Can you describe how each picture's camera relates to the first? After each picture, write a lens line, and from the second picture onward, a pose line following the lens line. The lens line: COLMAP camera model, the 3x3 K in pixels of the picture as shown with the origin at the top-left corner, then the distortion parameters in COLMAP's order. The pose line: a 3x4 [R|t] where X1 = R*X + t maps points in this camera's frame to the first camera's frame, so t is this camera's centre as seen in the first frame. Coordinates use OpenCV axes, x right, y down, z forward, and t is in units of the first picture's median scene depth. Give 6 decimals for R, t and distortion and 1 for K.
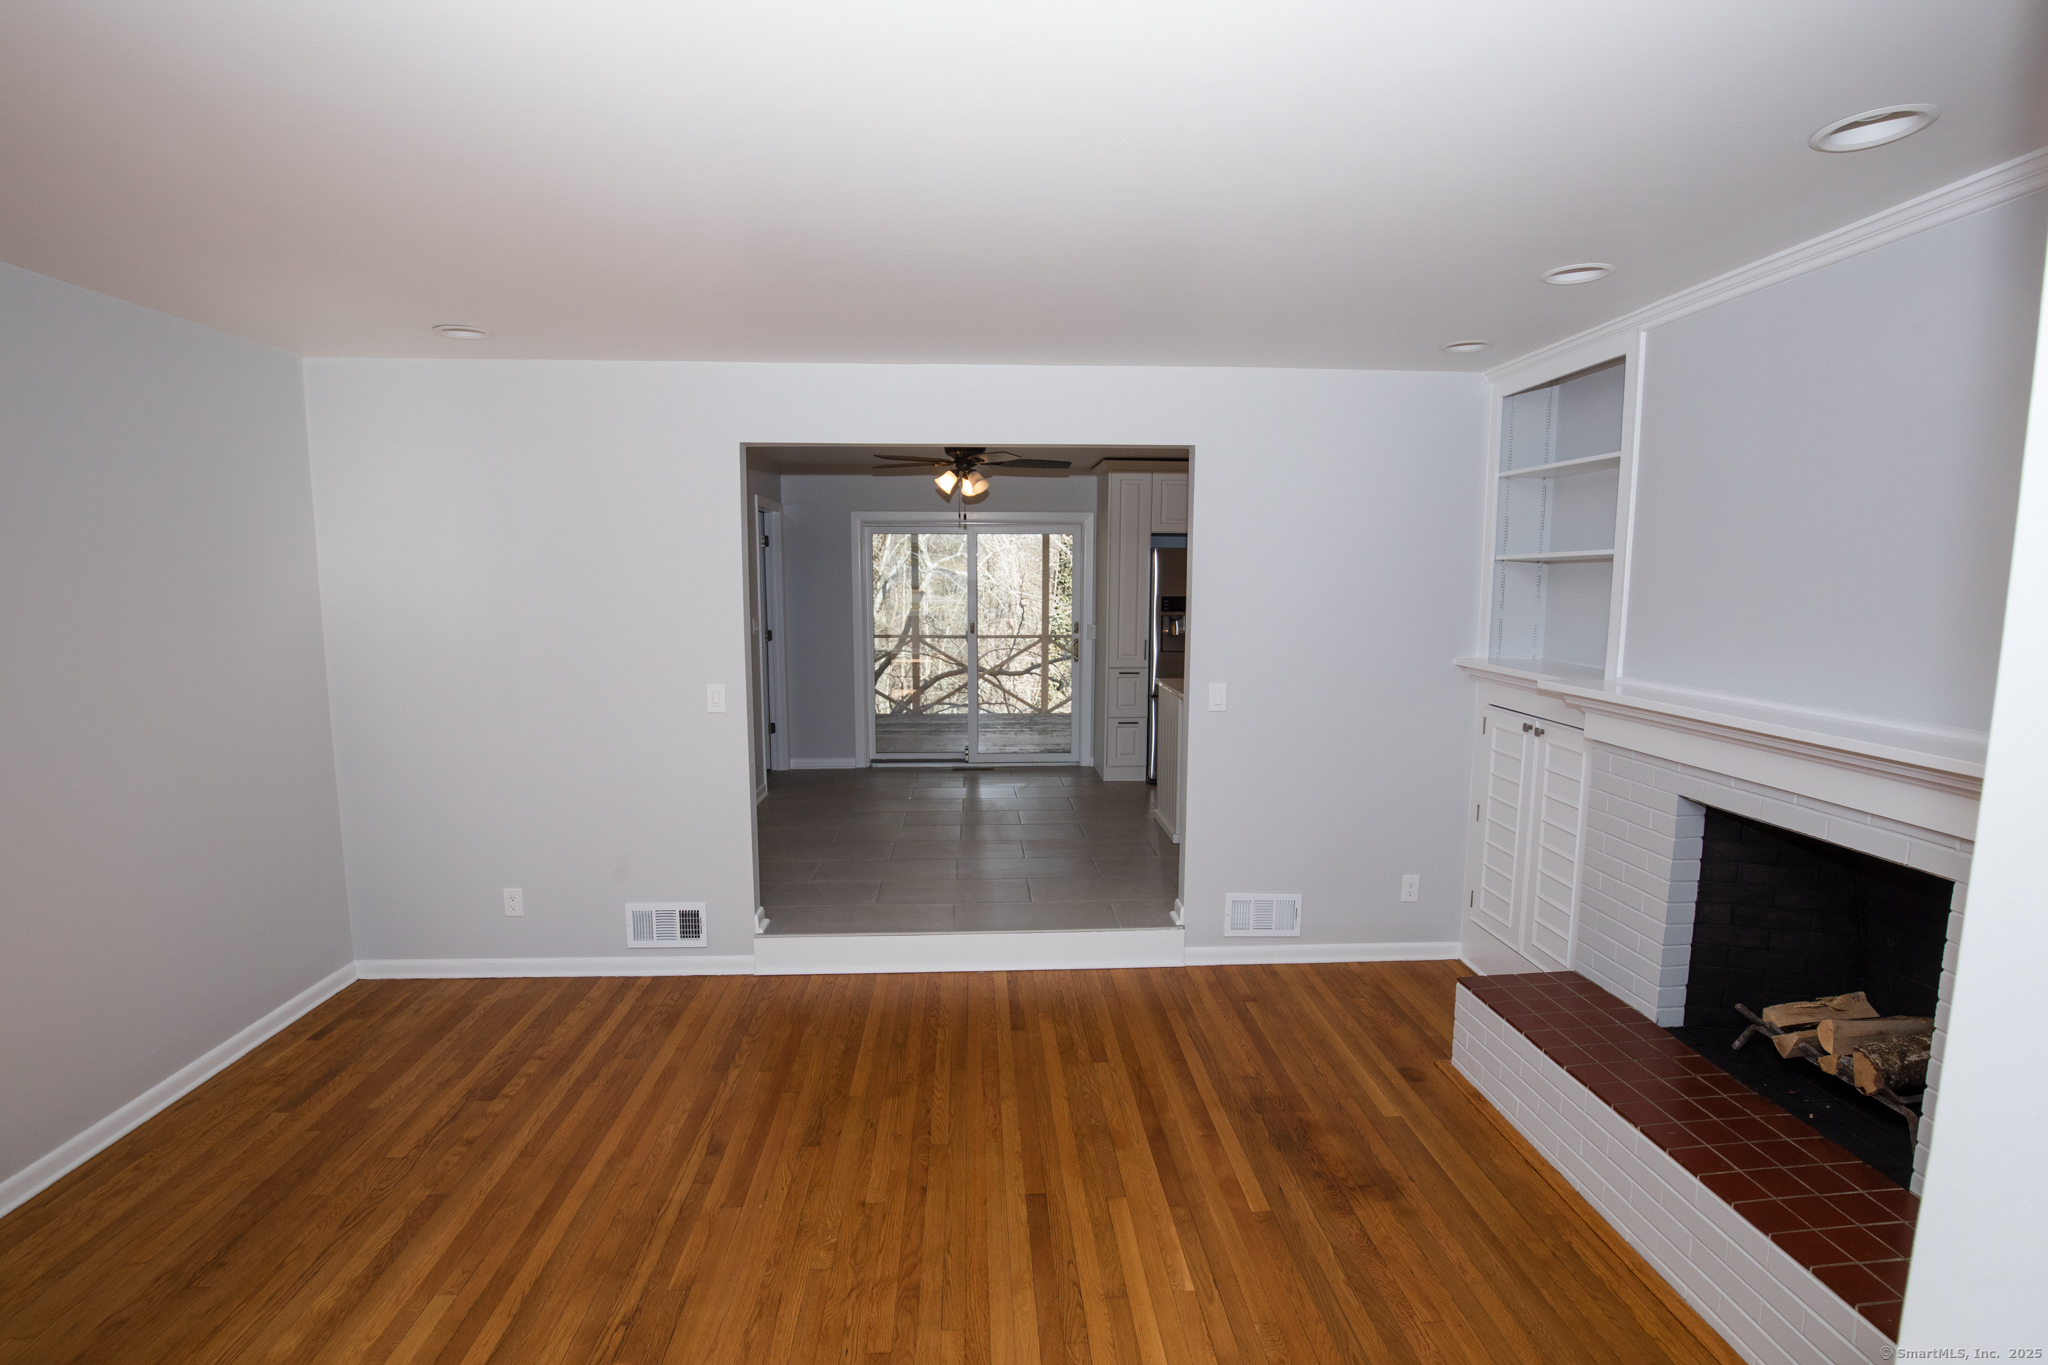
lens RADIAL K [[988.0, 0, 1023.8], [0, 988.0, 697.0], [0, 0, 1]] dist [-0.029411, 0.000197]
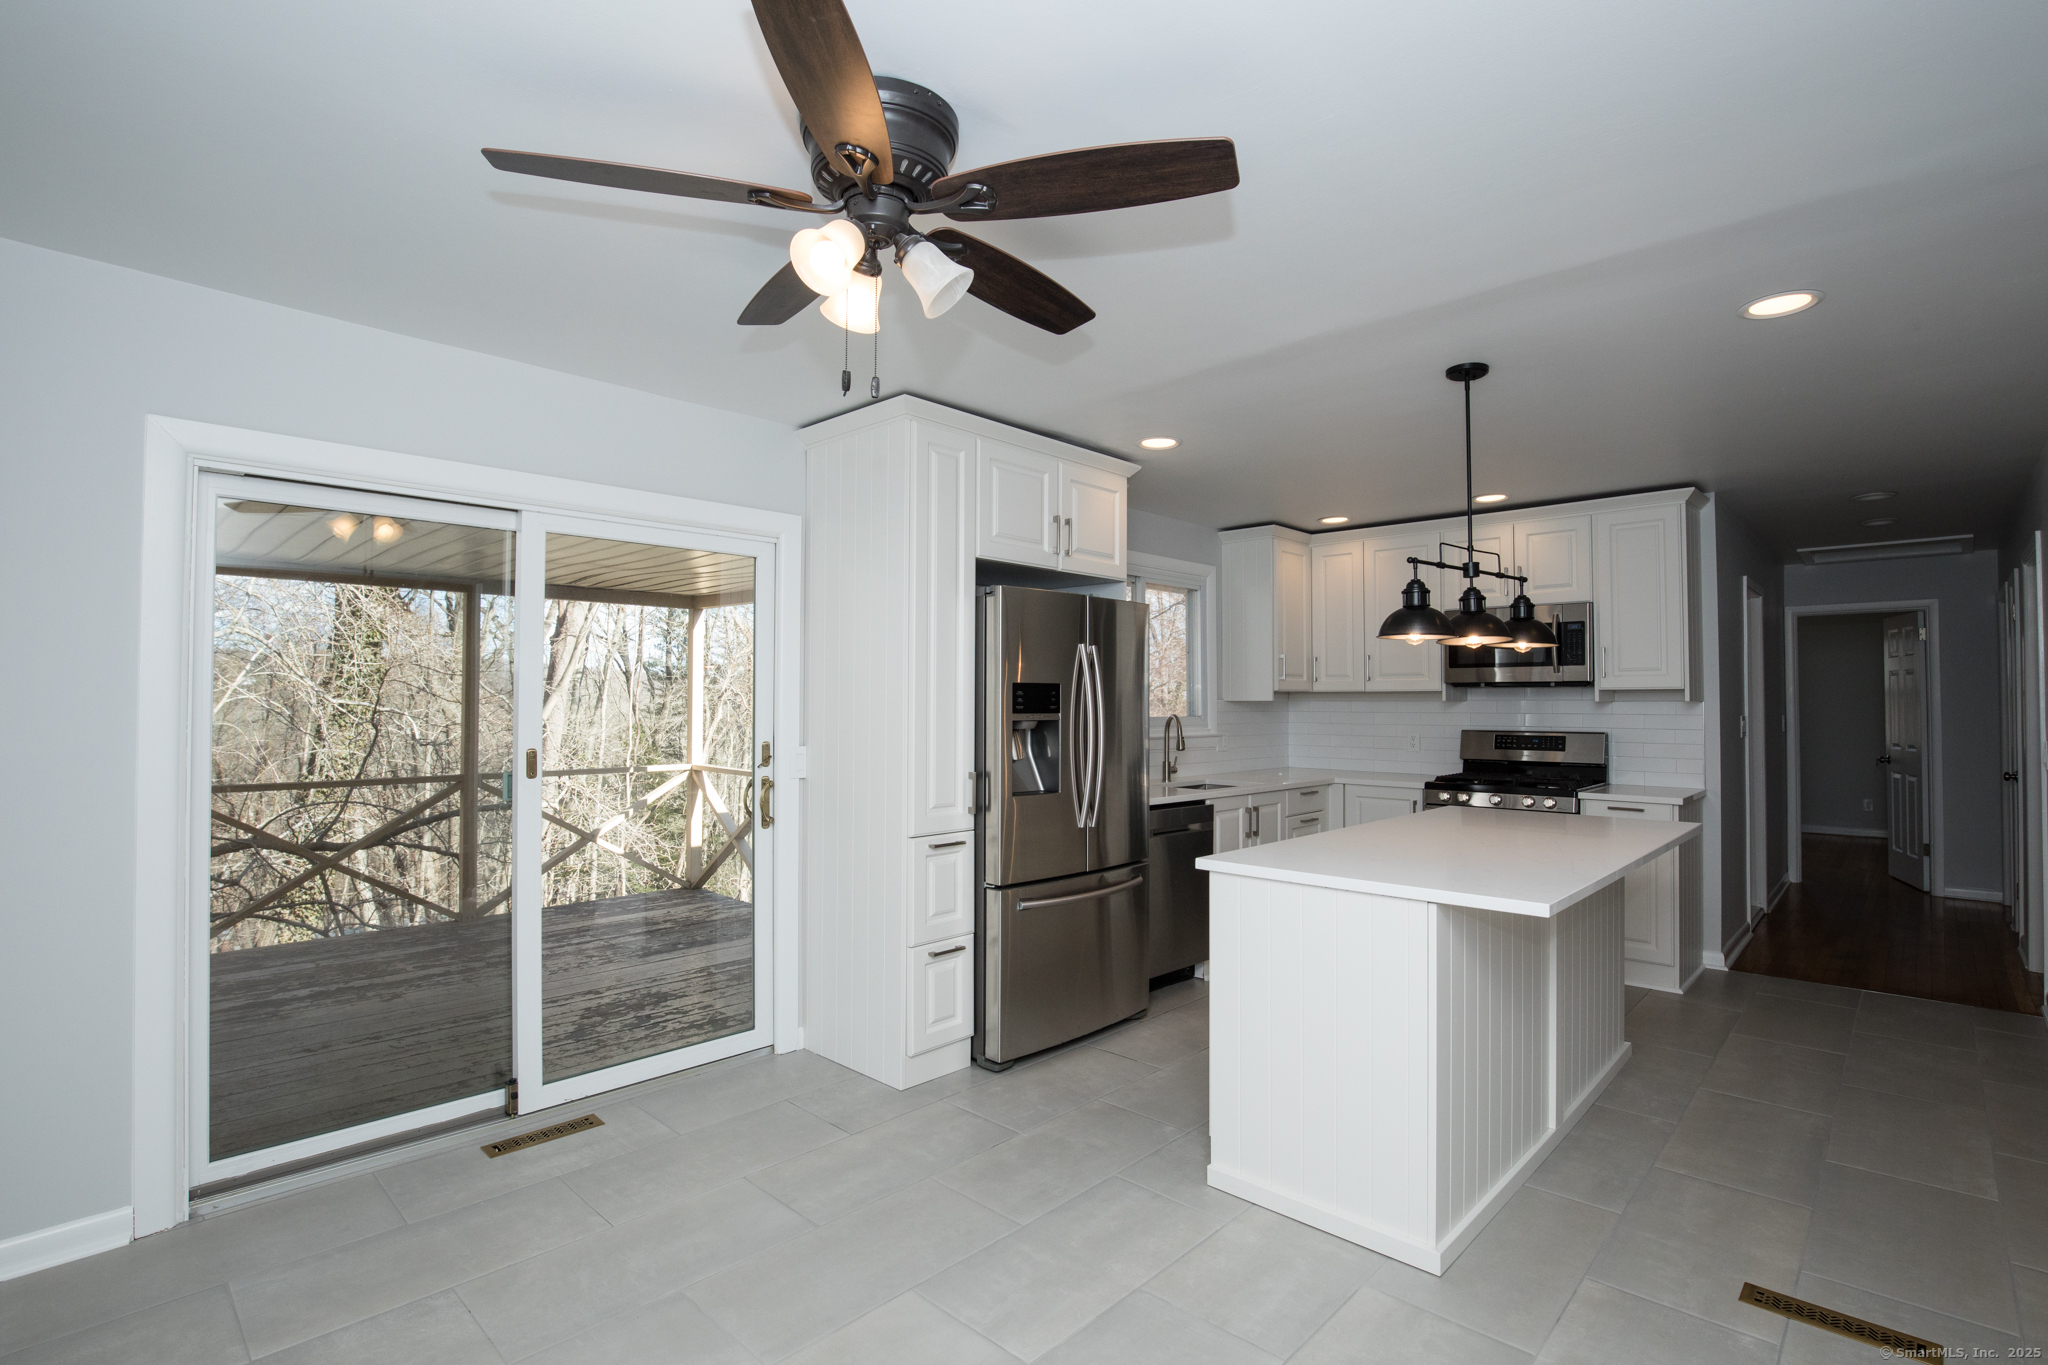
lens RADIAL K [[968.9, 0, 1038.7], [0, 968.9, 680.5], [0, 0, 1]] dist [-0.031496, 0.000050]
pose [[0.726087, 0.015872, 0.687420, -0.444502], [0.083271, 0.990346, -0.110821, -0.115415], [-0.682542, 0.137708, 0.717755, 1.530240]]
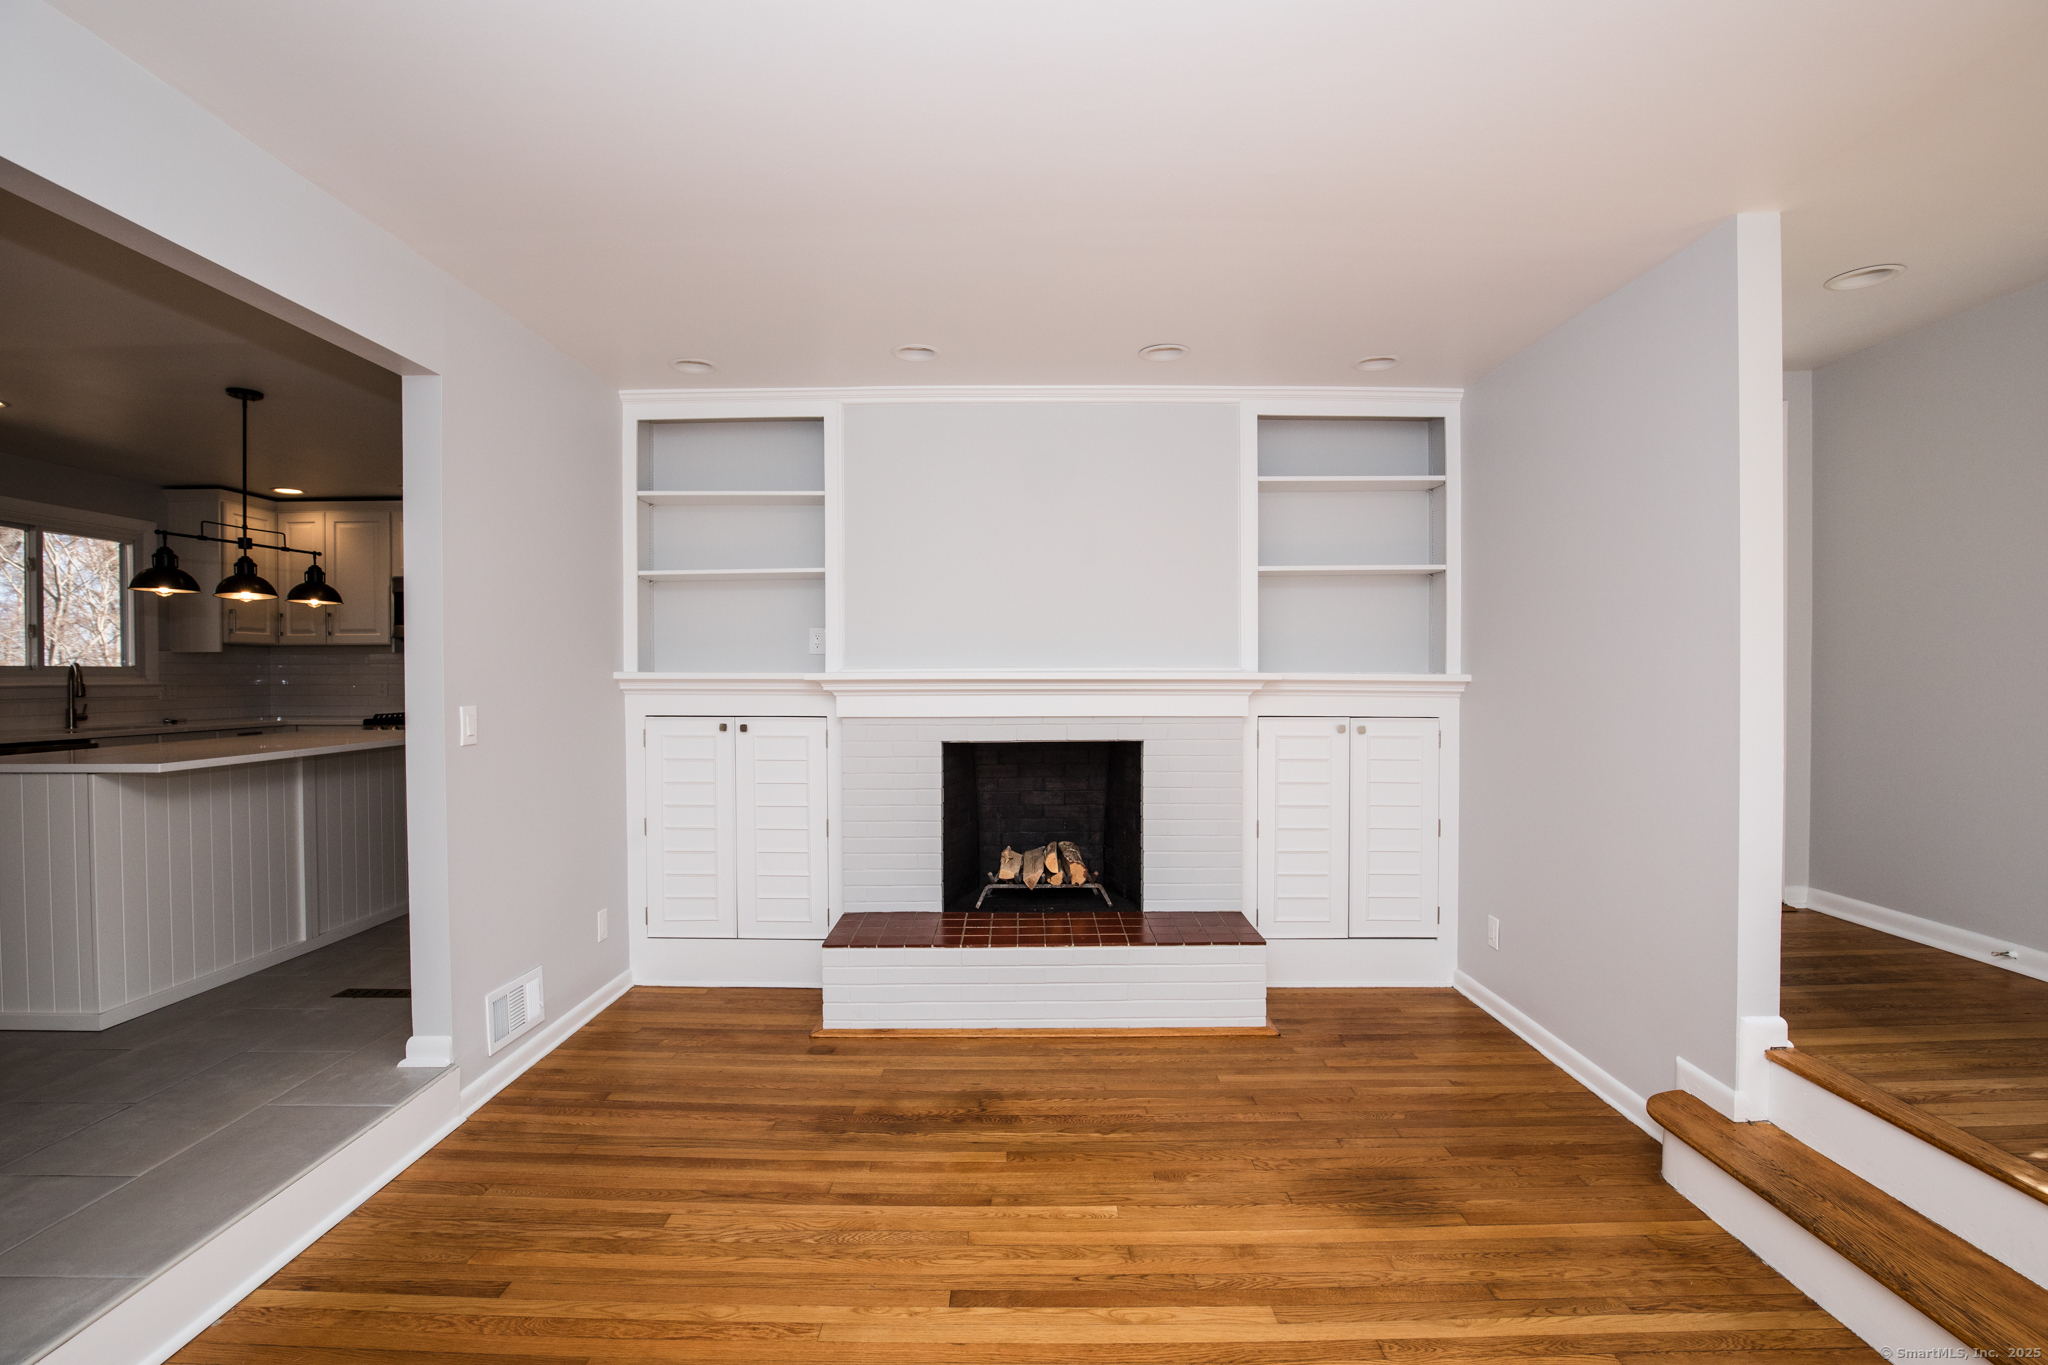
lens RADIAL K [[941.0, 0, 1033.3], [0, 941.0, 684.3], [0, 0, 1]] dist [-0.037795, 0.007016]
pose [[0.047989, -0.014164, 0.998747, -0.664975], [0.126159, 0.991978, 0.008006, 0.023734], [-0.990849, 0.125617, 0.049391, 0.782059]]
